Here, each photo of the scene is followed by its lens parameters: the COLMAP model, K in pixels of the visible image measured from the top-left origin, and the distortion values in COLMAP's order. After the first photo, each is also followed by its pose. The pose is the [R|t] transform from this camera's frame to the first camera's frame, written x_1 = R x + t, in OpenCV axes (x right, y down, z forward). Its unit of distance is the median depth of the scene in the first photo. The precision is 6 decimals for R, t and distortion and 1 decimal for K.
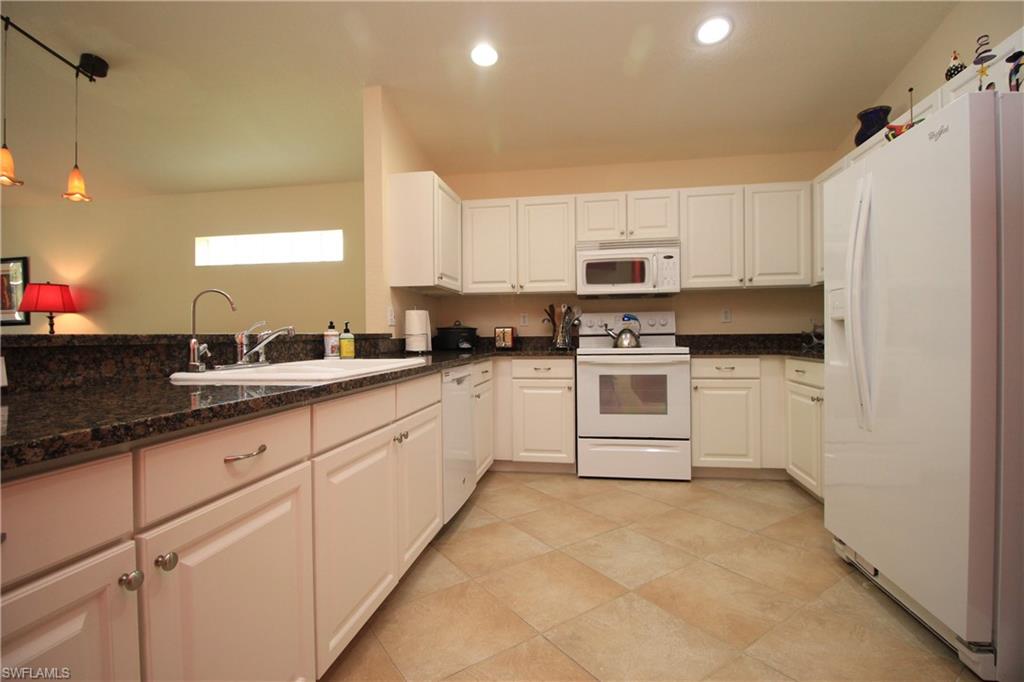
lens RADIAL K [[485.1, 0, 518.2], [0, 485.1, 339.2], [0, 0, 1]] dist [-0.004922, -0.009314]
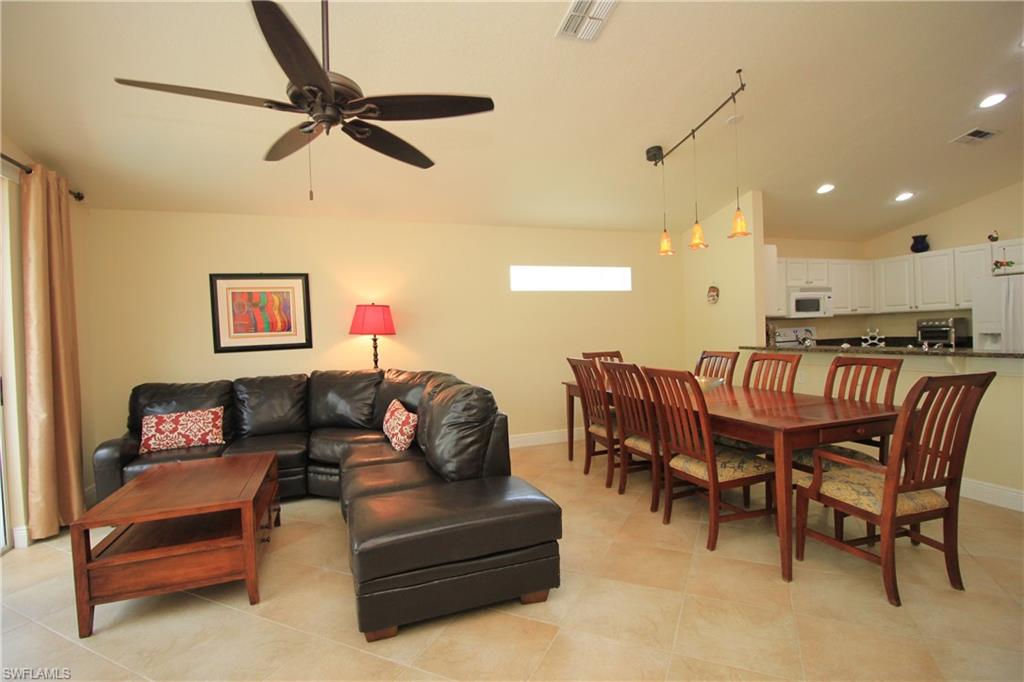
lens RADIAL K [[485.1, 0, 513.9], [0, 485.1, 339.0], [0, 0, 1]] dist [-0.004922, -0.009314]
pose [[0.869509, -0.028303, 0.493106, -1.550101], [0.029497, 0.999551, 0.005359, -0.056289], [-0.493036, 0.009885, 0.869953, 0.010021]]
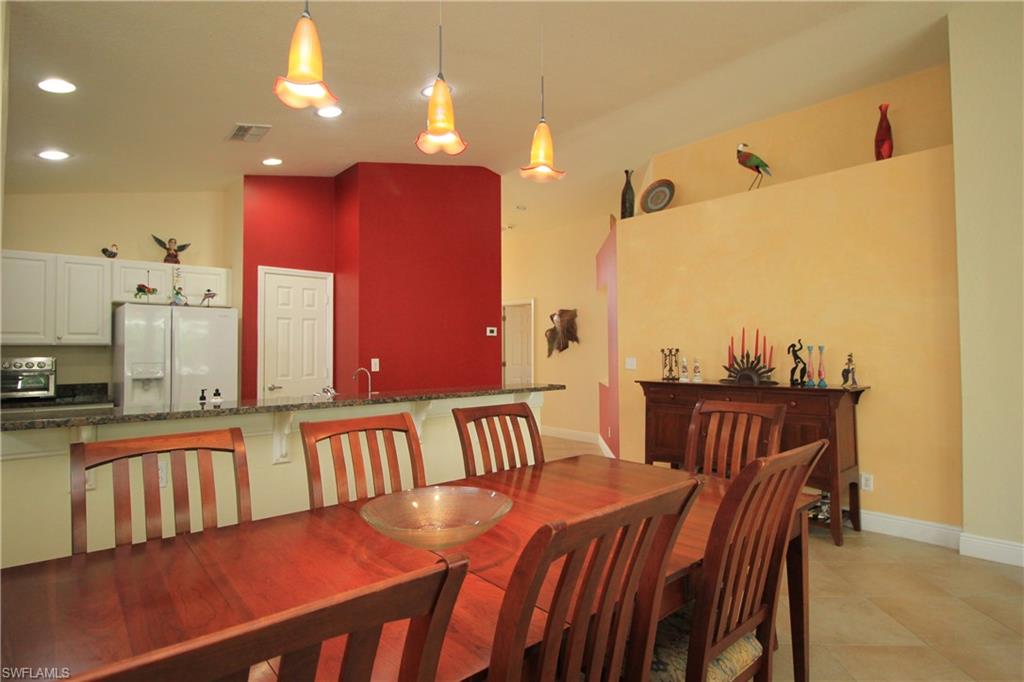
lens RADIAL K [[527.8, 0, 522.2], [0, 527.8, 338.3], [0, 0, 1]] dist [0.001787, -0.006046]
pose [[-0.788707, 0.030212, 0.614027, -1.027339], [0.017051, 0.999483, -0.027275, -0.067081], [-0.614533, -0.011042, -0.788814, 0.957235]]
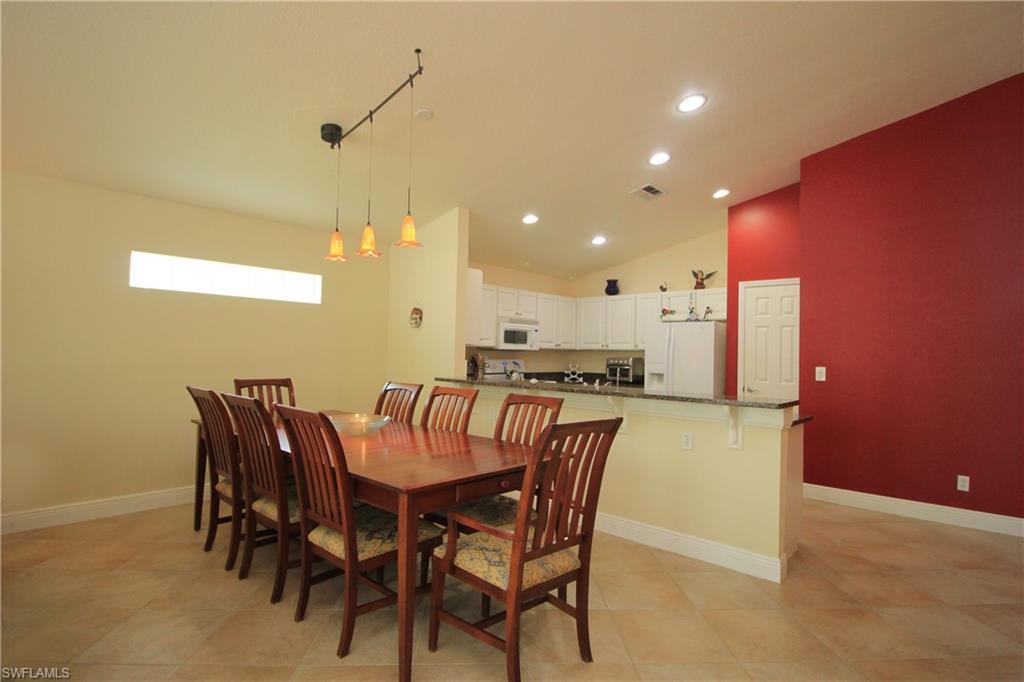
lens RADIAL K [[527.8, 0, 518.3], [0, 527.8, 341.4], [0, 0, 1]] dist [0.001787, -0.006046]
pose [[0.533039, 0.040662, 0.845113, -1.331810], [-0.022396, 0.999173, -0.033949, -0.059490], [-0.845794, -0.000831, 0.533508, 0.007219]]
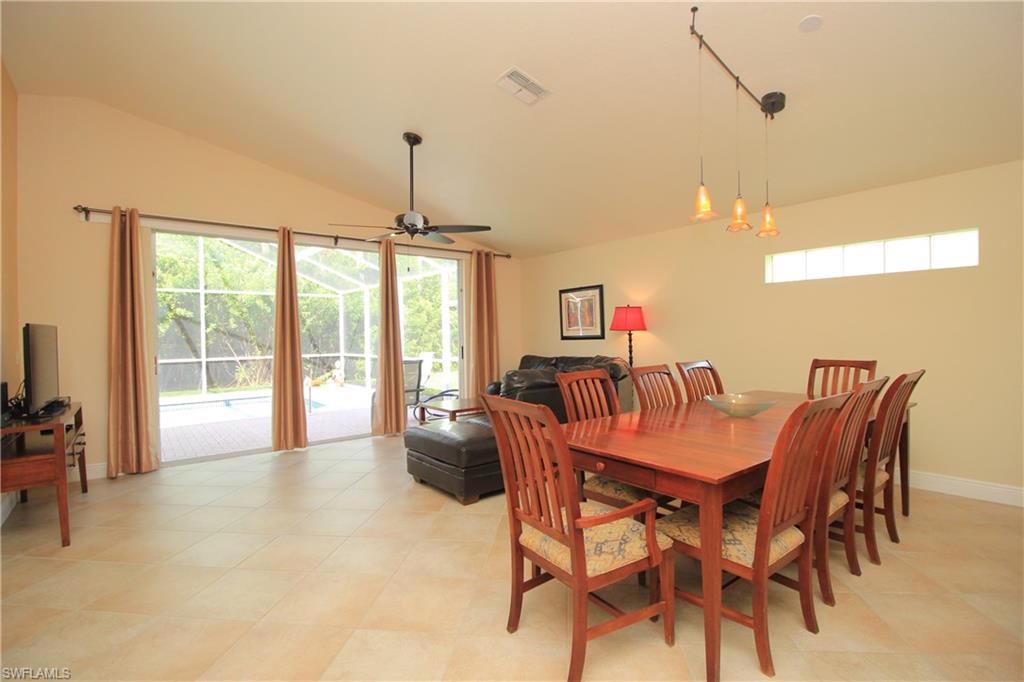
lens RADIAL K [[485.1, 0, 516.1], [0, 485.1, 342.5], [0, 0, 1]] dist [-0.004922, -0.009314]
pose [[0.743466, 0.009779, -0.668702, -0.480527], [0.001181, 0.999872, 0.015935, -0.057195], [0.668773, -0.012637, 0.743360, -0.116729]]
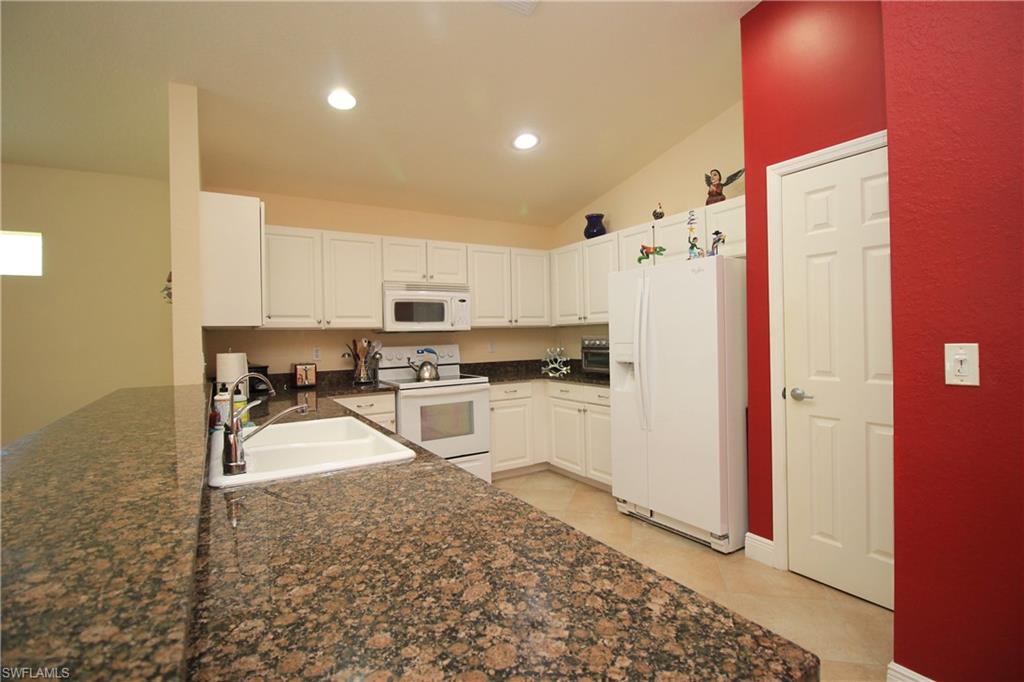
lens RADIAL K [[485.1, 0, 517.6], [0, 485.1, 338.3], [0, 0, 1]] dist [-0.004922, -0.009314]
pose [[0.749457, -0.010643, 0.661968, -0.363795], [0.018231, 0.999823, -0.004565, -0.066367], [-0.661802, 0.015490, 0.749519, 0.016874]]
